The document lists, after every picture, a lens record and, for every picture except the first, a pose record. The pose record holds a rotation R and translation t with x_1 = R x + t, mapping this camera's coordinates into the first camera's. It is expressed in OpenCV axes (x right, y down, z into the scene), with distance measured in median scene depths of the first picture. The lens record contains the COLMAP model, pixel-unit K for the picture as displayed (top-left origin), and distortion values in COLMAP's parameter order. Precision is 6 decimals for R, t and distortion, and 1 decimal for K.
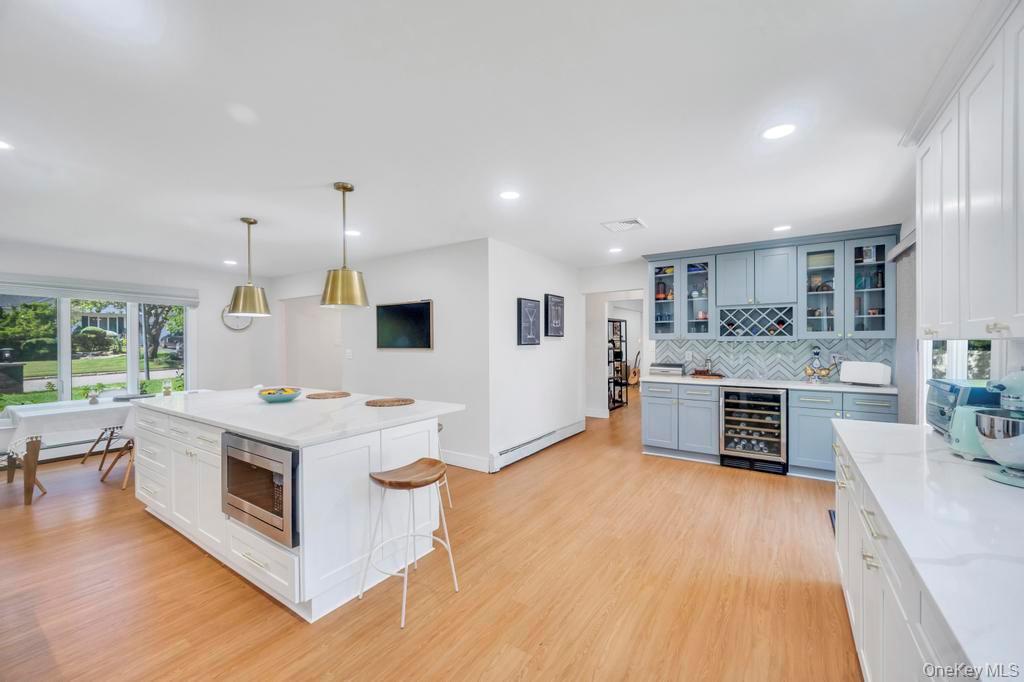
lens RADIAL K [[406.7, 0, 514.2], [0, 406.7, 344.0], [0, 0, 1]] dist [0.000052, 0.000136]
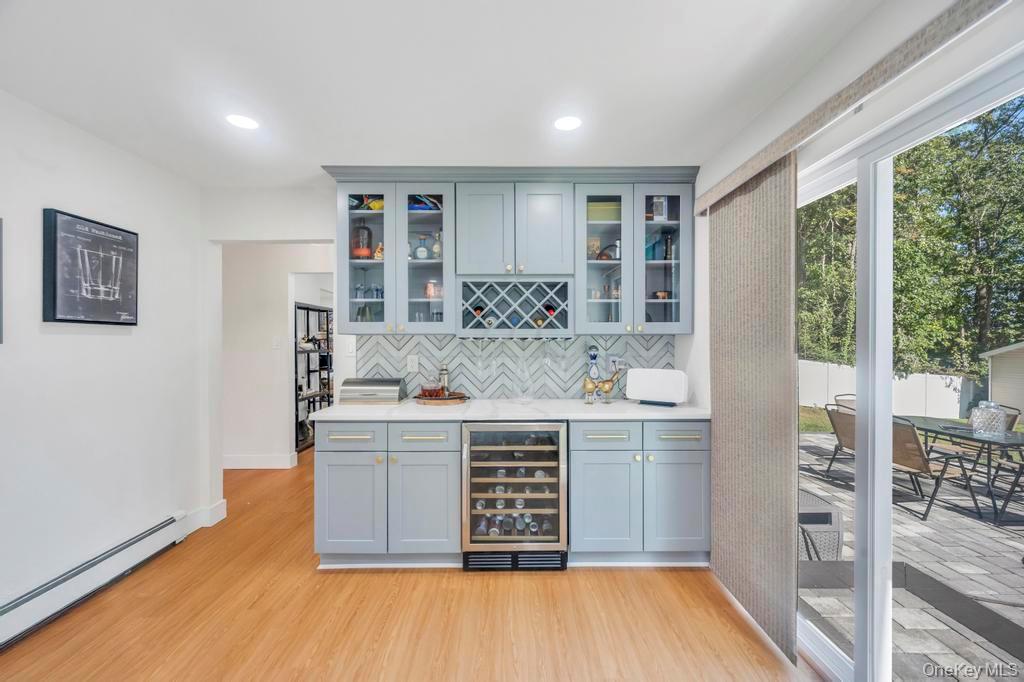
lens RADIAL K [[407.6, 0, 508.8], [0, 407.6, 341.7], [0, 0, 1]] dist [-0.000262, 0.000057]
pose [[0.830813, 0.004067, 0.556536, 0.260520], [0.001665, 0.999951, -0.009793, 0.005197], [-0.556548, 0.009063, 0.830766, 0.525125]]
